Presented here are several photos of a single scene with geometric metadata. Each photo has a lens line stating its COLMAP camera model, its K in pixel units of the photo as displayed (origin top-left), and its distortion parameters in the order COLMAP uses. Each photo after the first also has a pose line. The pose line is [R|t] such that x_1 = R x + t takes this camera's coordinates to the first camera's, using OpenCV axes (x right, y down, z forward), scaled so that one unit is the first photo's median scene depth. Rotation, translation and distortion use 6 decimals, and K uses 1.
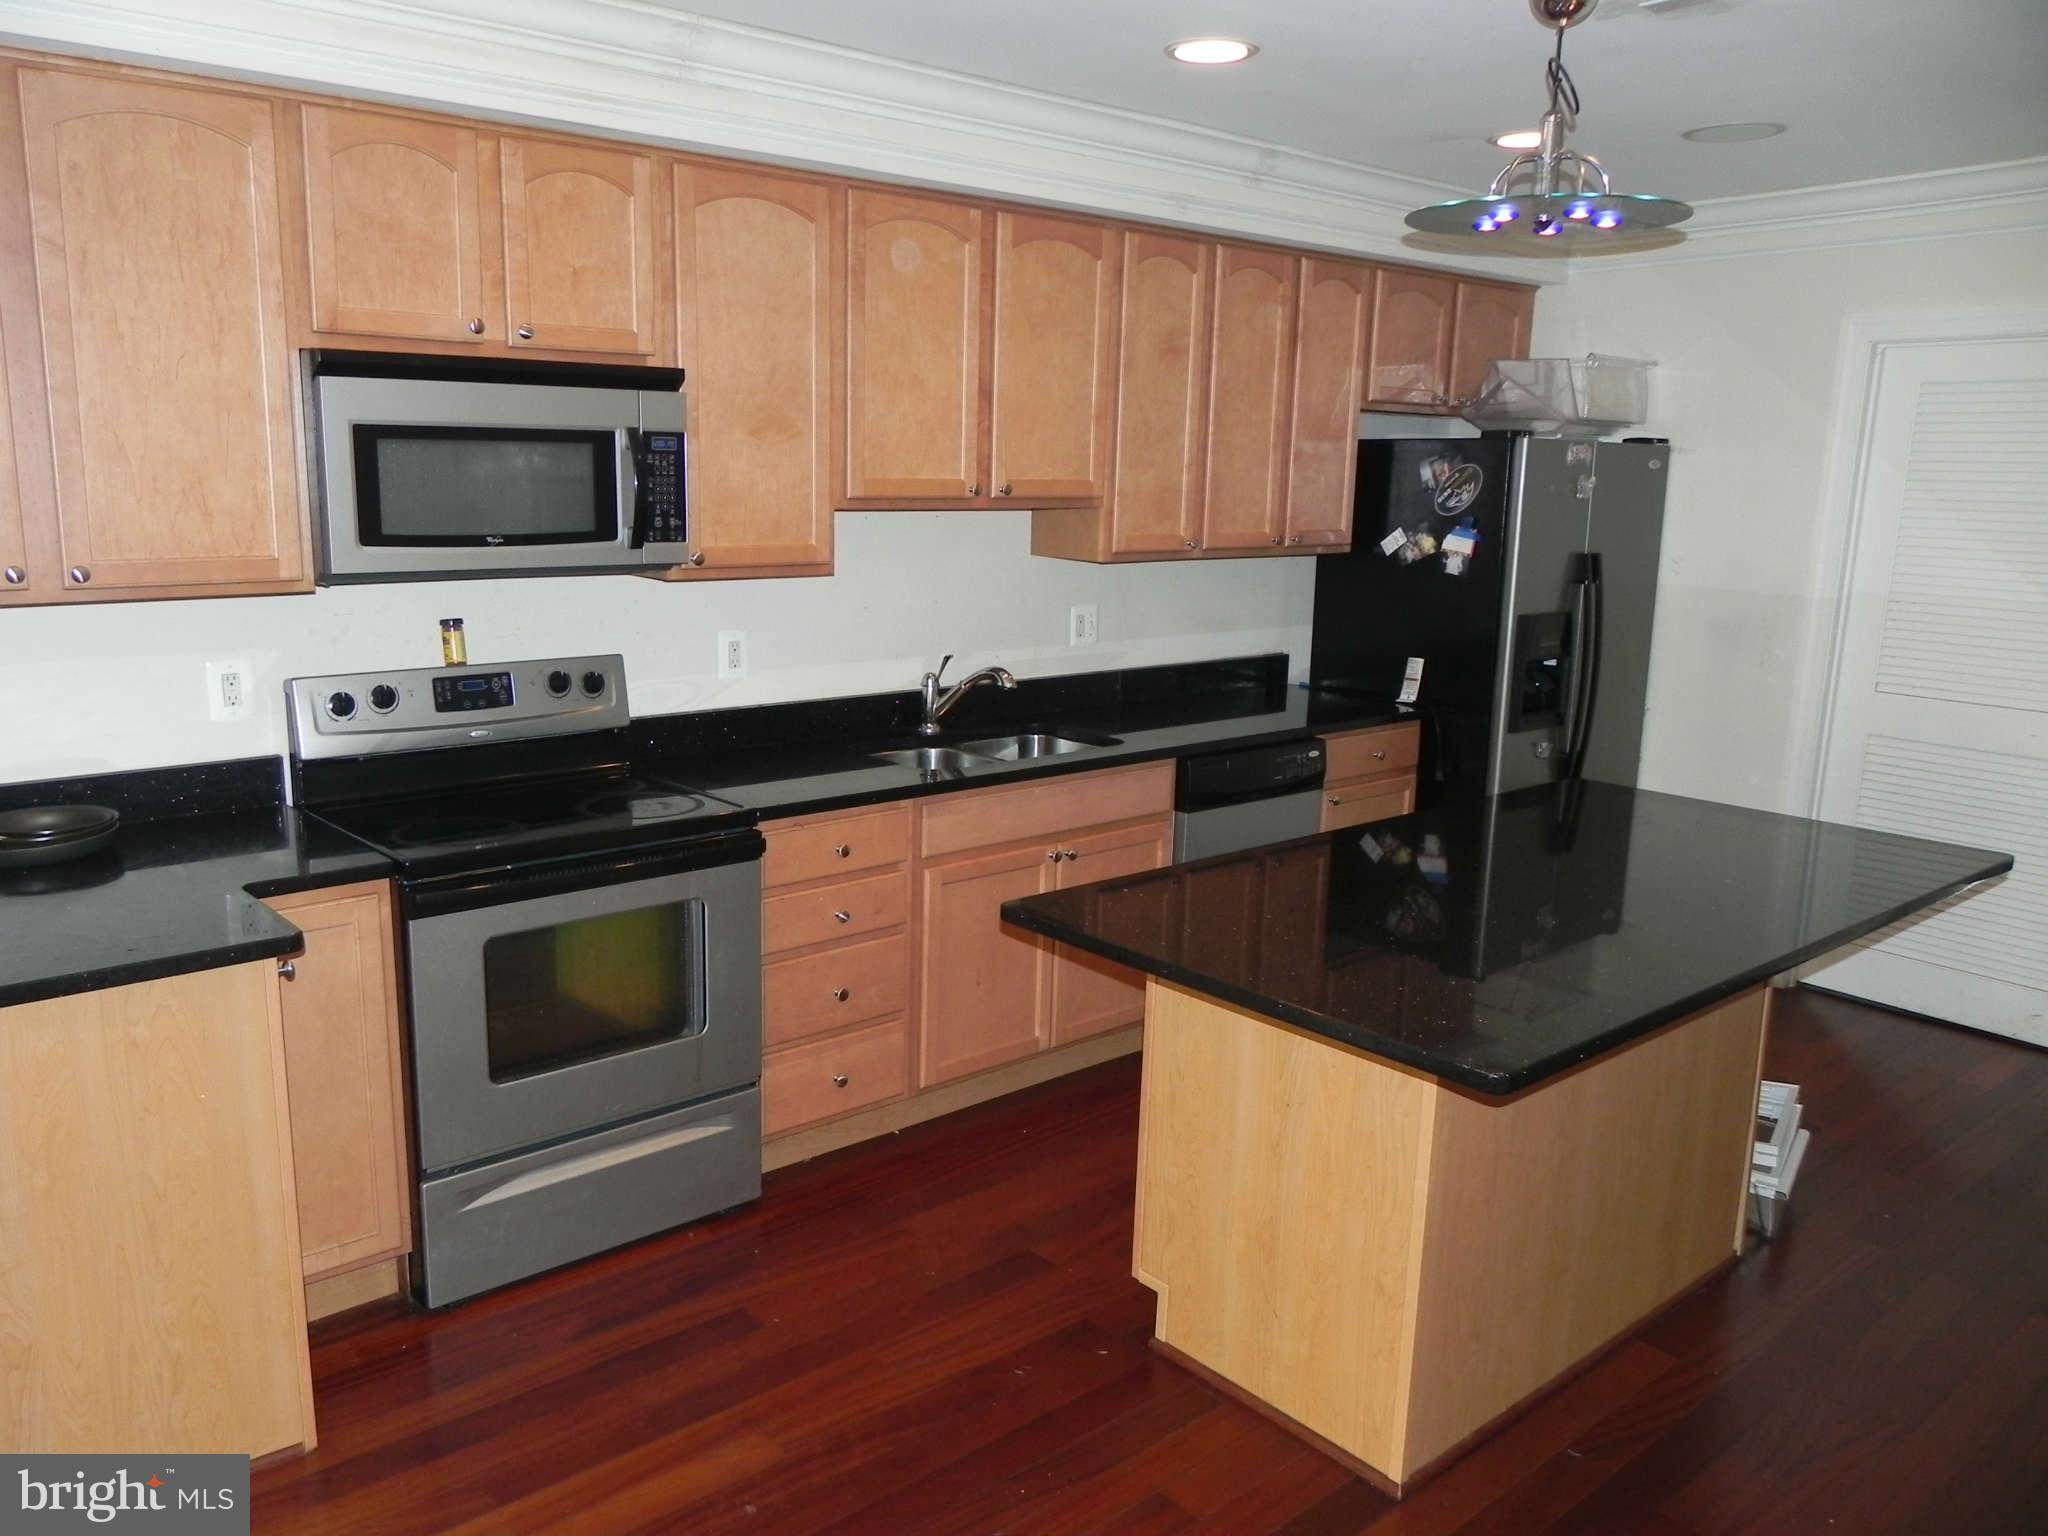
lens RADIAL K [[1521.1, 0, 1024.0], [0, 1521.1, 768.0], [0, 0, 1]] dist [0.002650, -0.002572]
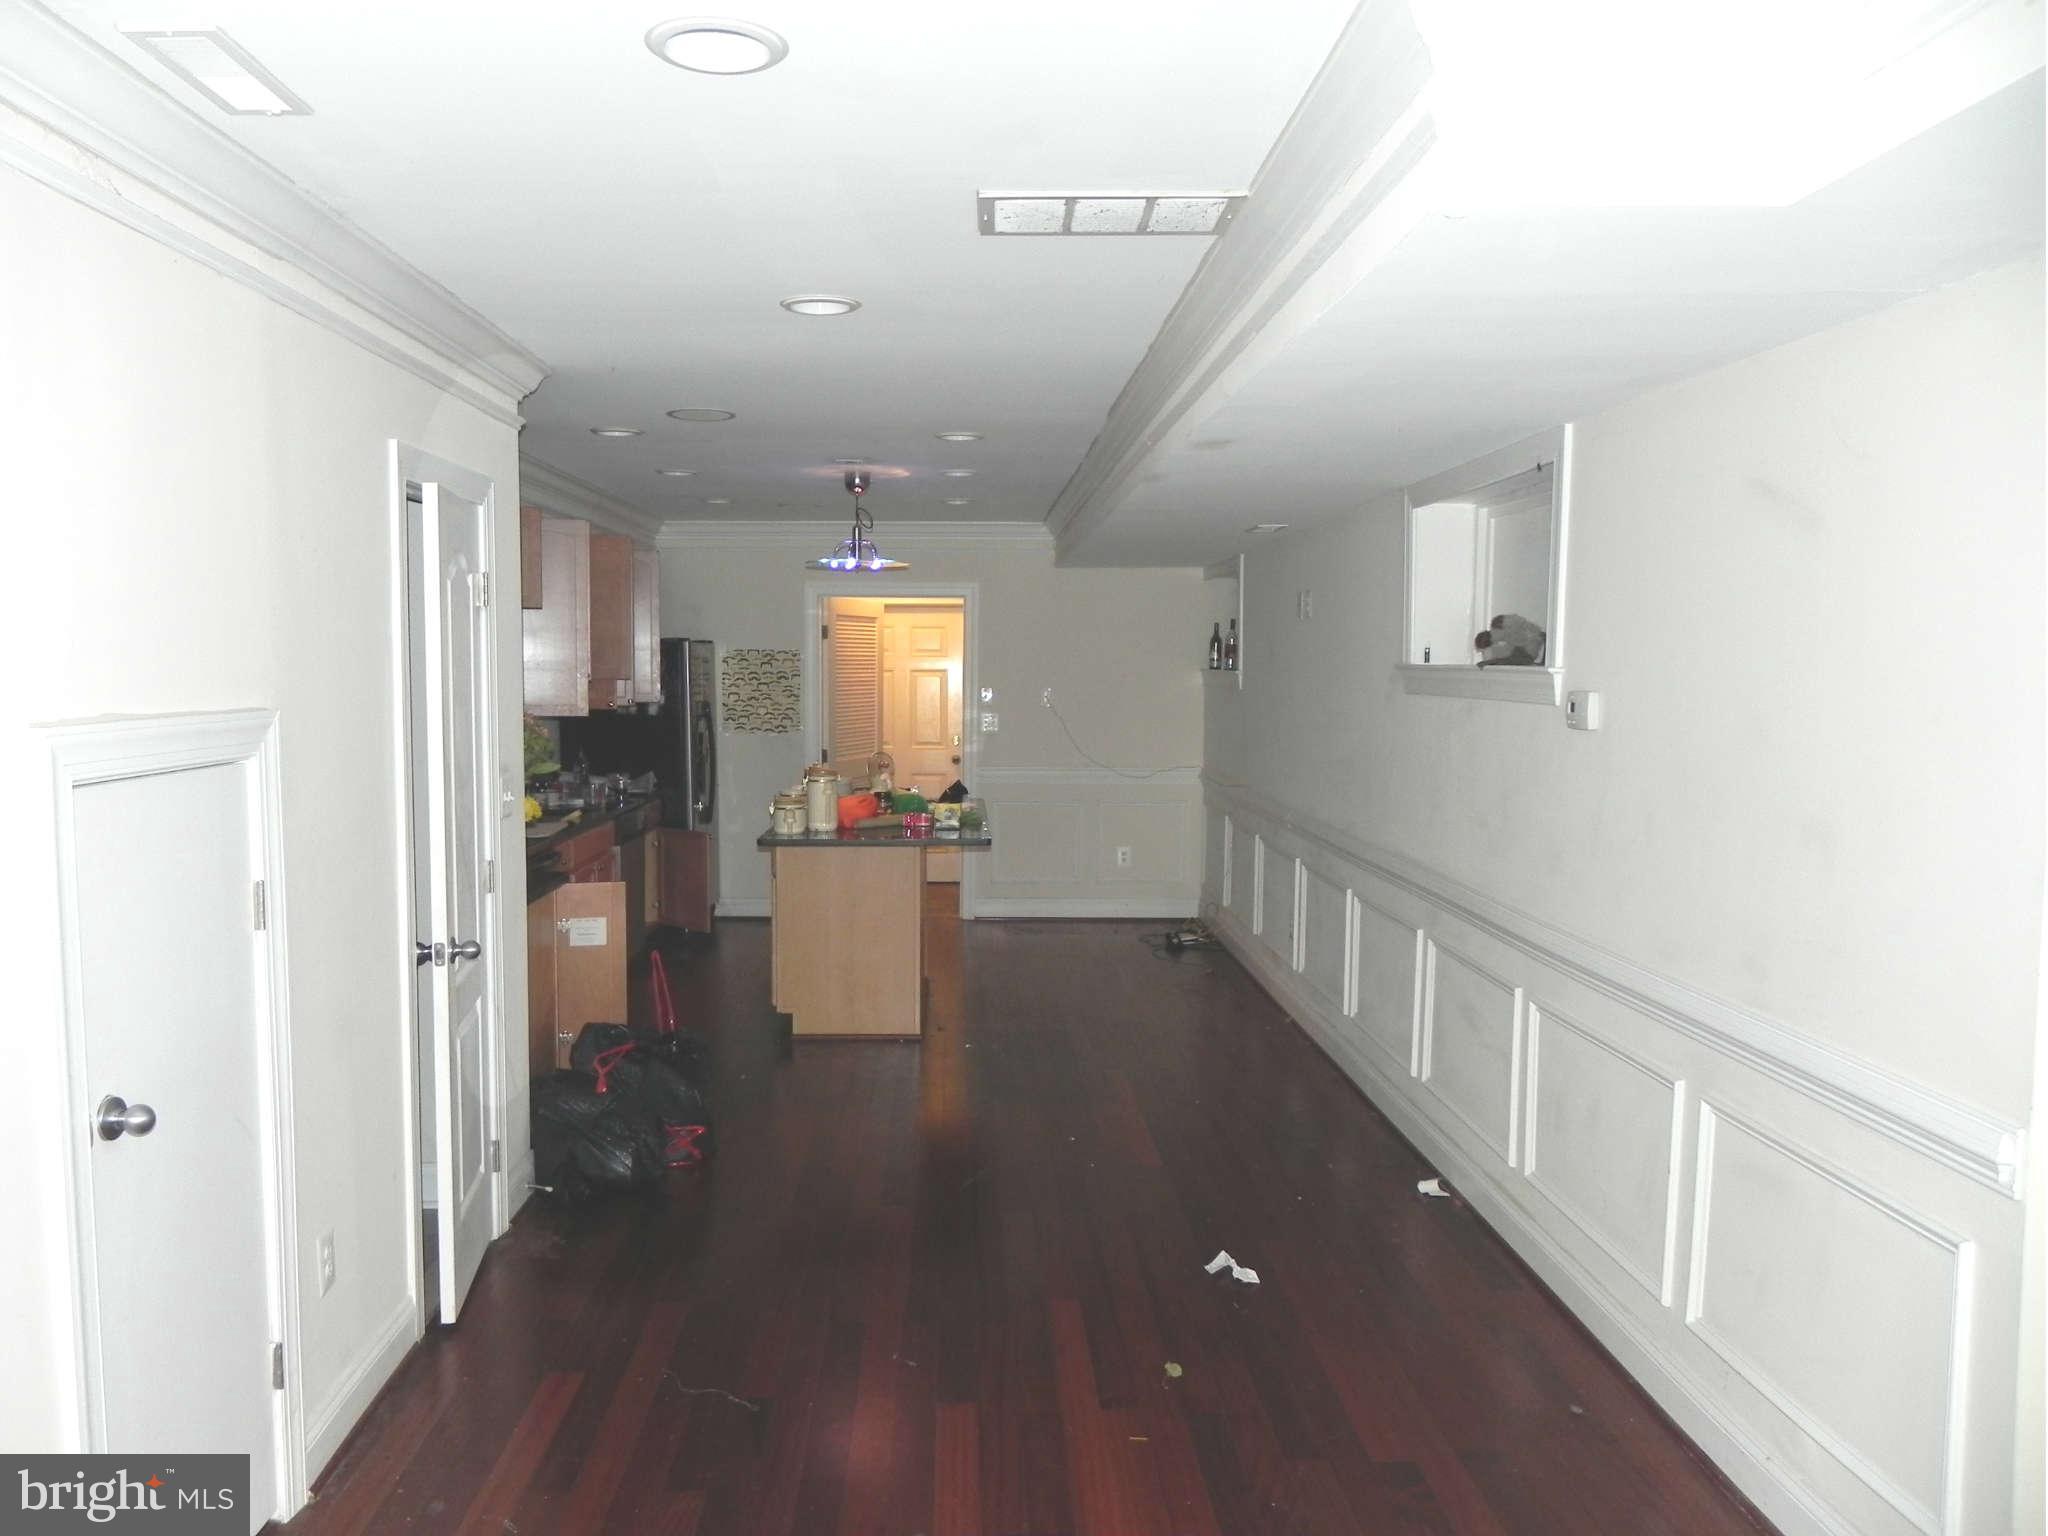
lens RADIAL K [[1547.0, 0, 1014.5], [0, 1547.0, 769.8], [0, 0, 1]] dist [-0.009795, 0.001077]
pose [[0.624194, -0.075601, 0.777603, -1.291886], [0.164450, 0.985722, -0.036172, 0.104210], [-0.763766, 0.150455, 0.627714, -0.677108]]
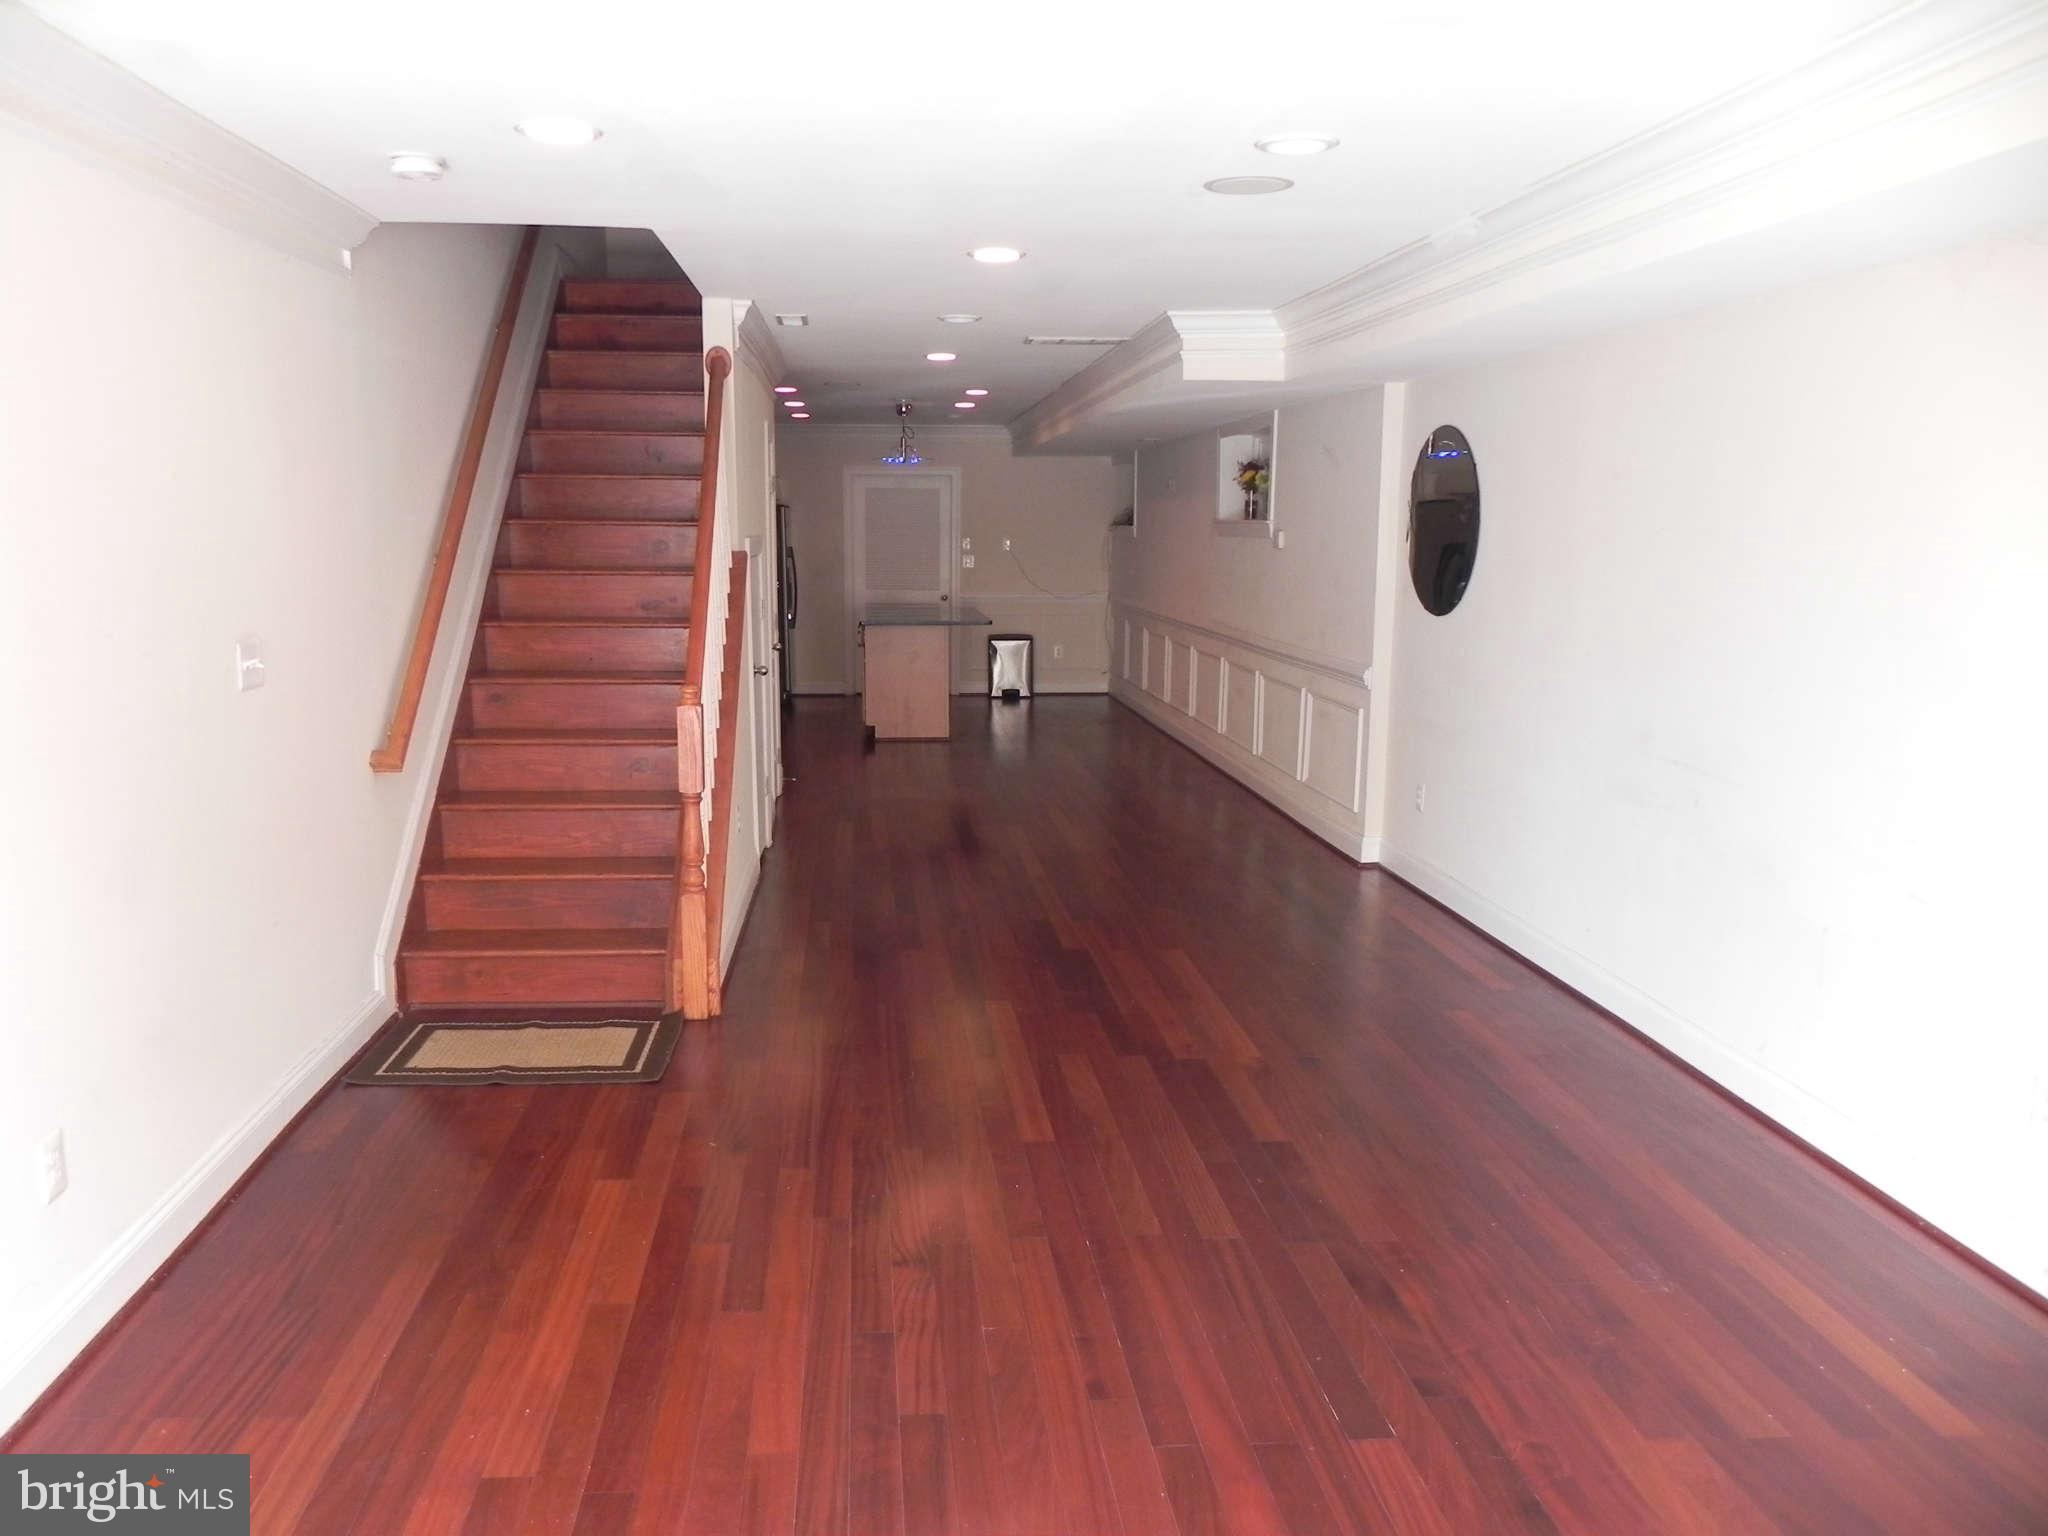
lens RADIAL K [[1547.0, 0, 1014.5], [0, 1547.0, 769.8], [0, 0, 1]] dist [-0.009795, 0.001077]
pose [[0.577536, -0.147335, 0.802960, -2.557207], [0.169205, 0.983824, 0.058819, 0.243850], [-0.798637, 0.101894, 0.593124, -1.448414]]
